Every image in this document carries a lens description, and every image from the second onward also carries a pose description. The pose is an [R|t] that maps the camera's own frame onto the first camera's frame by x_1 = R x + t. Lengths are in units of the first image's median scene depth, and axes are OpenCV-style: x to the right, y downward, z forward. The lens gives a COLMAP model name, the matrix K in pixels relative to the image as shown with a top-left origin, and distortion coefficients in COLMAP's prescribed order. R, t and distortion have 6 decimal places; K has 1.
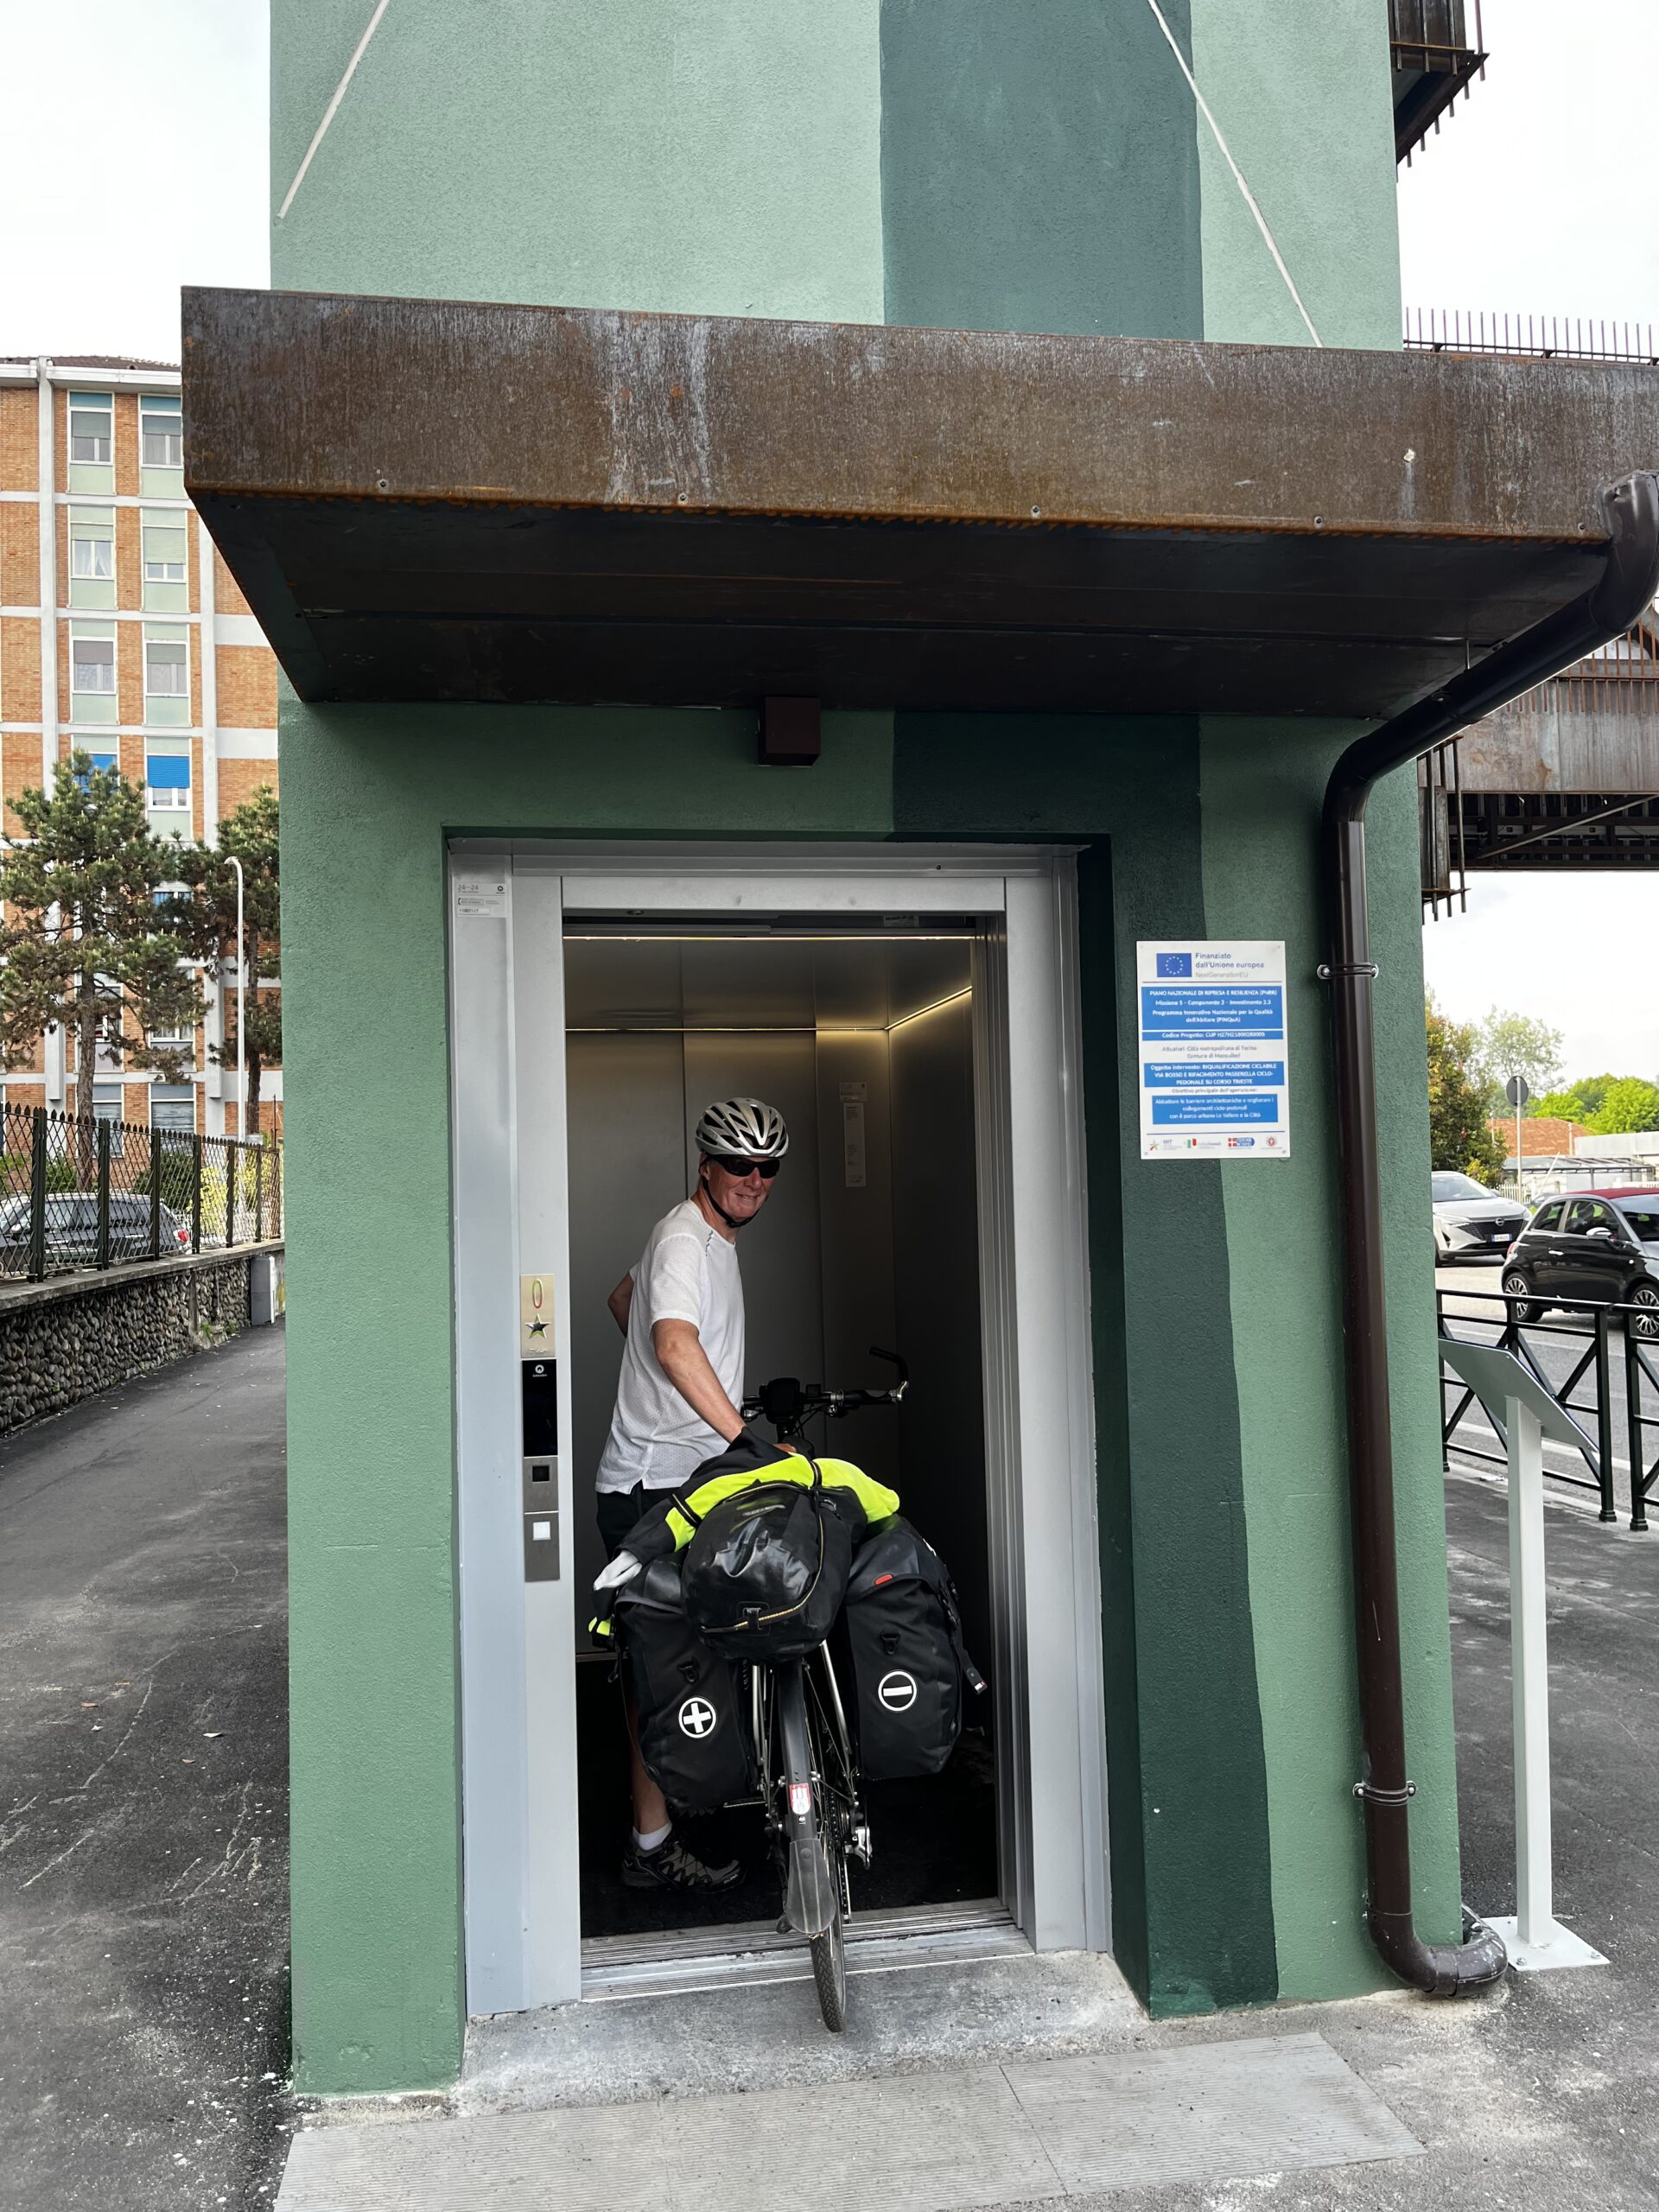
lens RADIAL K [[1673.8, 0, 815.1], [0, 1673.8, 1106.1], [0, 0, 1]] dist [0.074048, -0.109625]
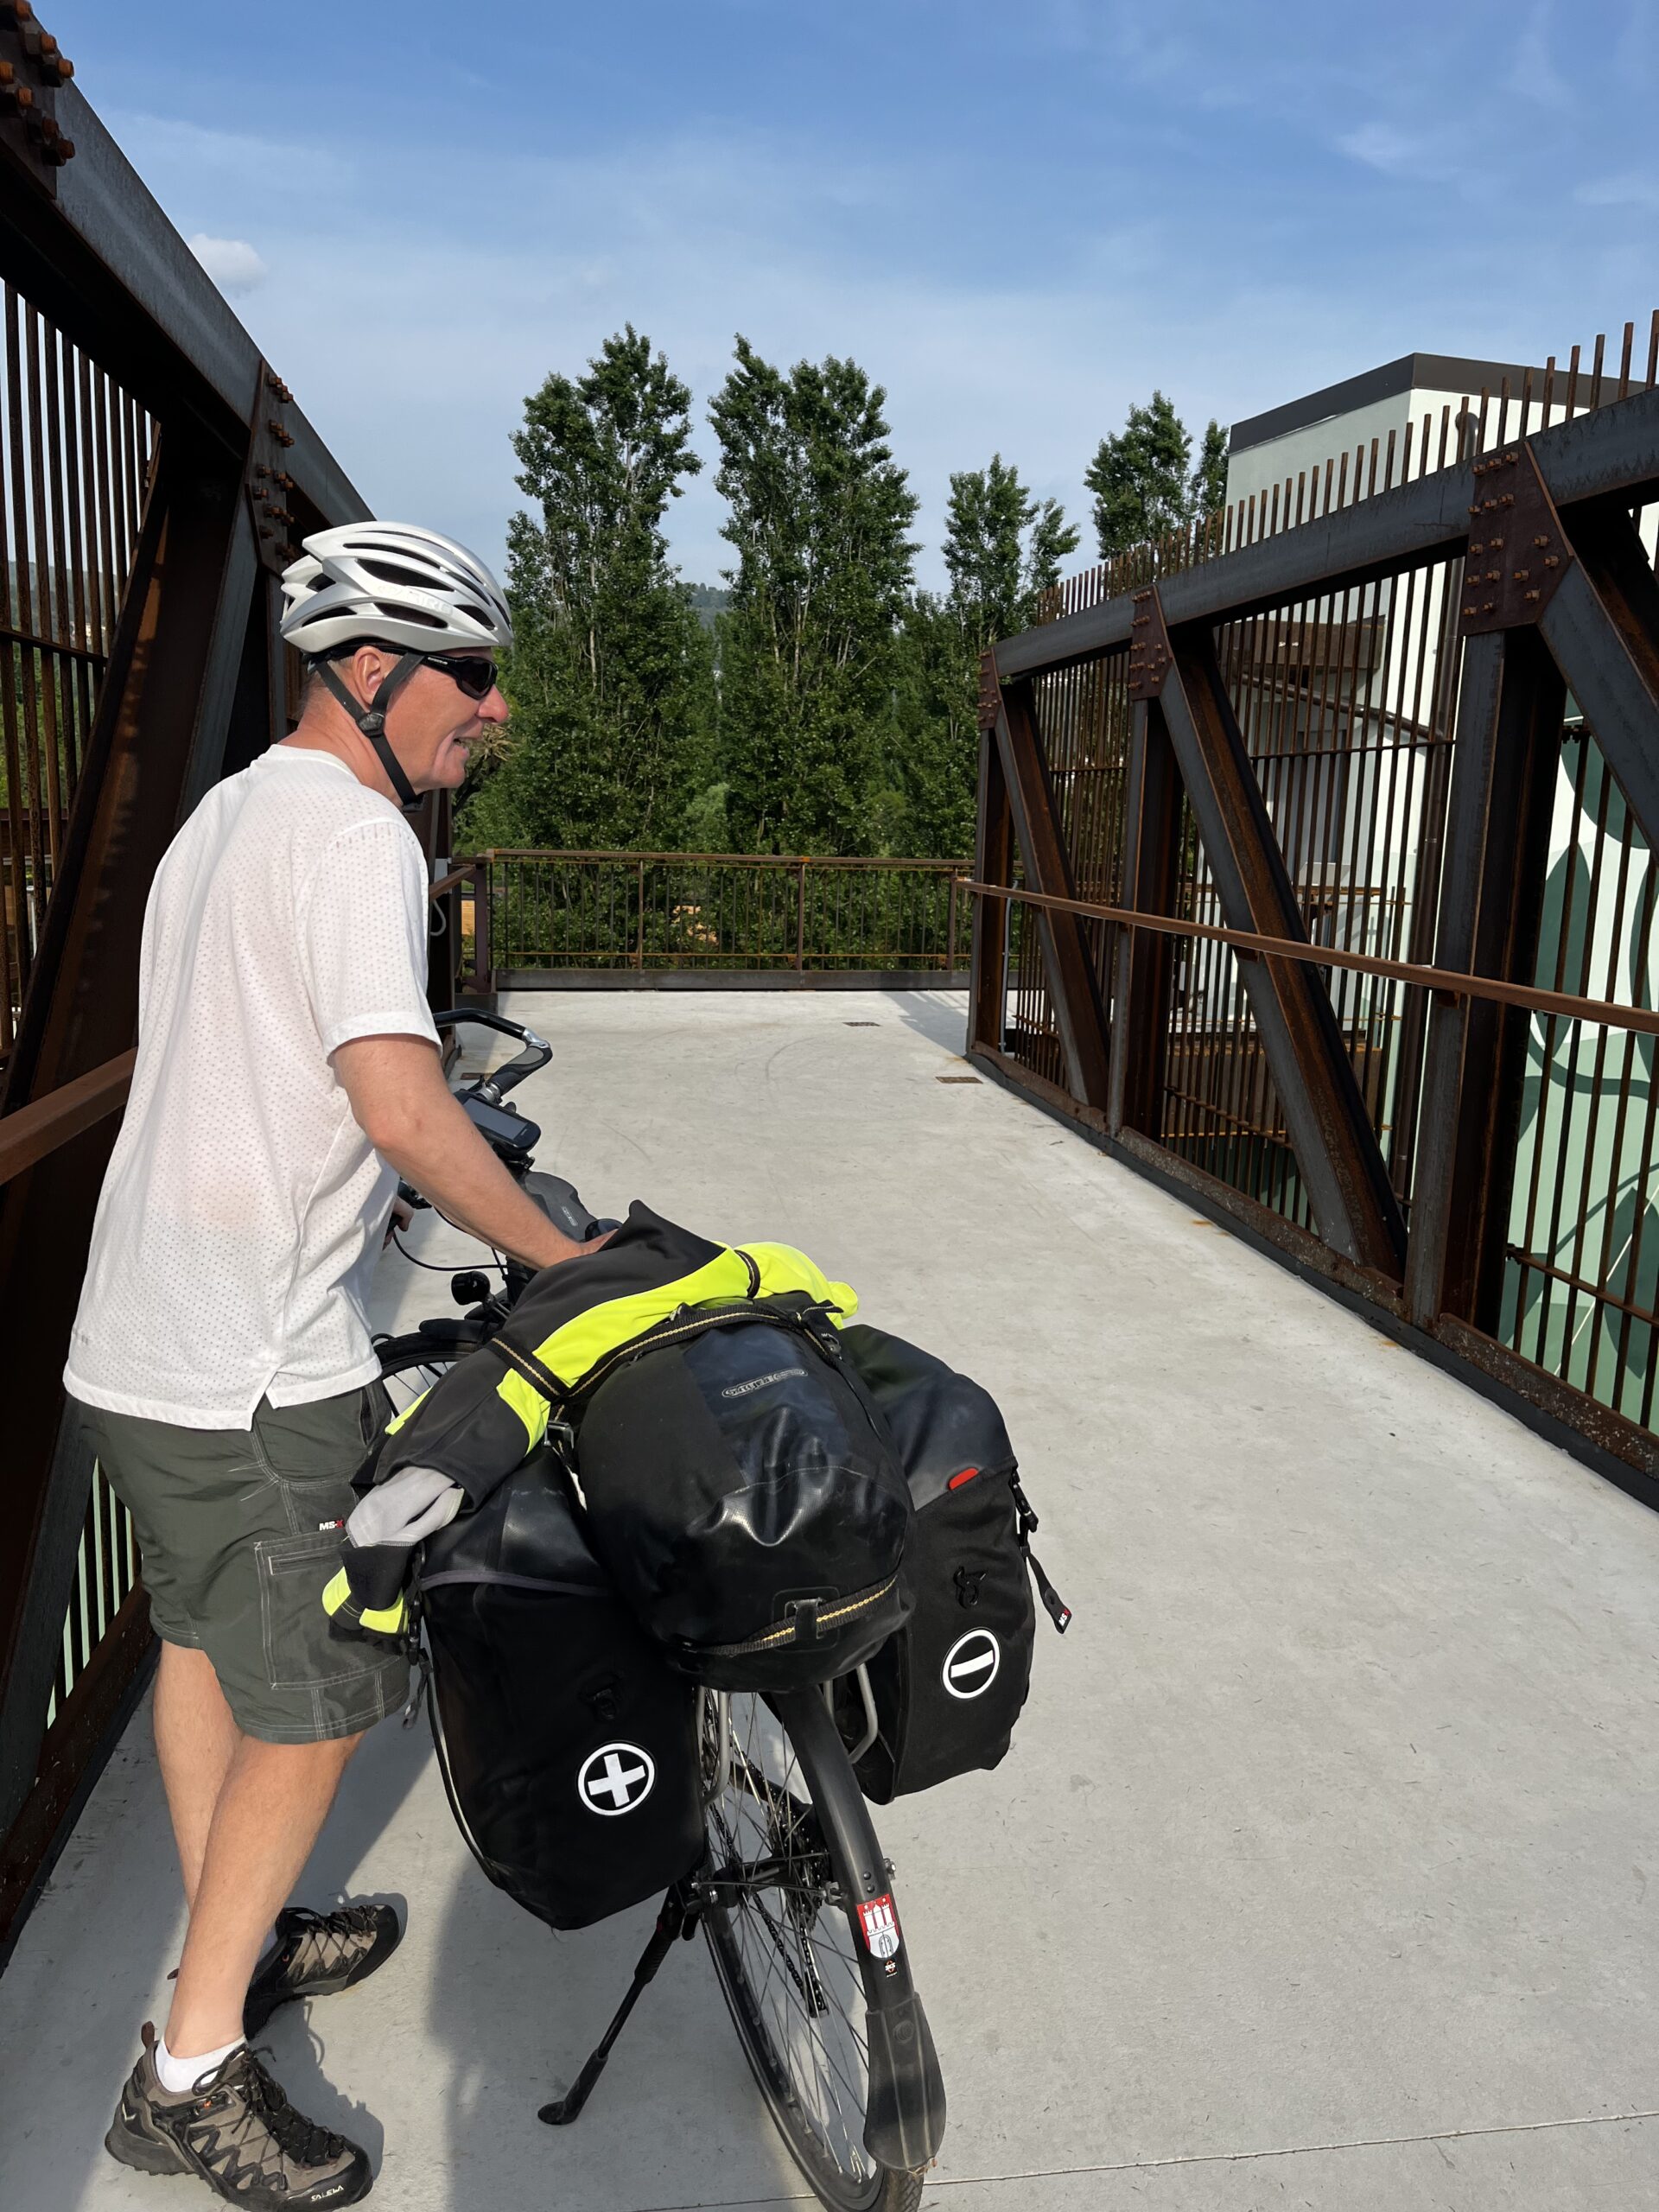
lens RADIAL K [[1673.8, 0, 815.1], [0, 1673.8, 1106.1], [0, 0, 1]] dist [0.074048, -0.109625]
pose [[0.901307, -0.038376, 0.431477, -0.058712], [-0.067162, 0.971643, 0.226714, 0.012247], [-0.427942, -0.233317, 0.873172, 0.149708]]
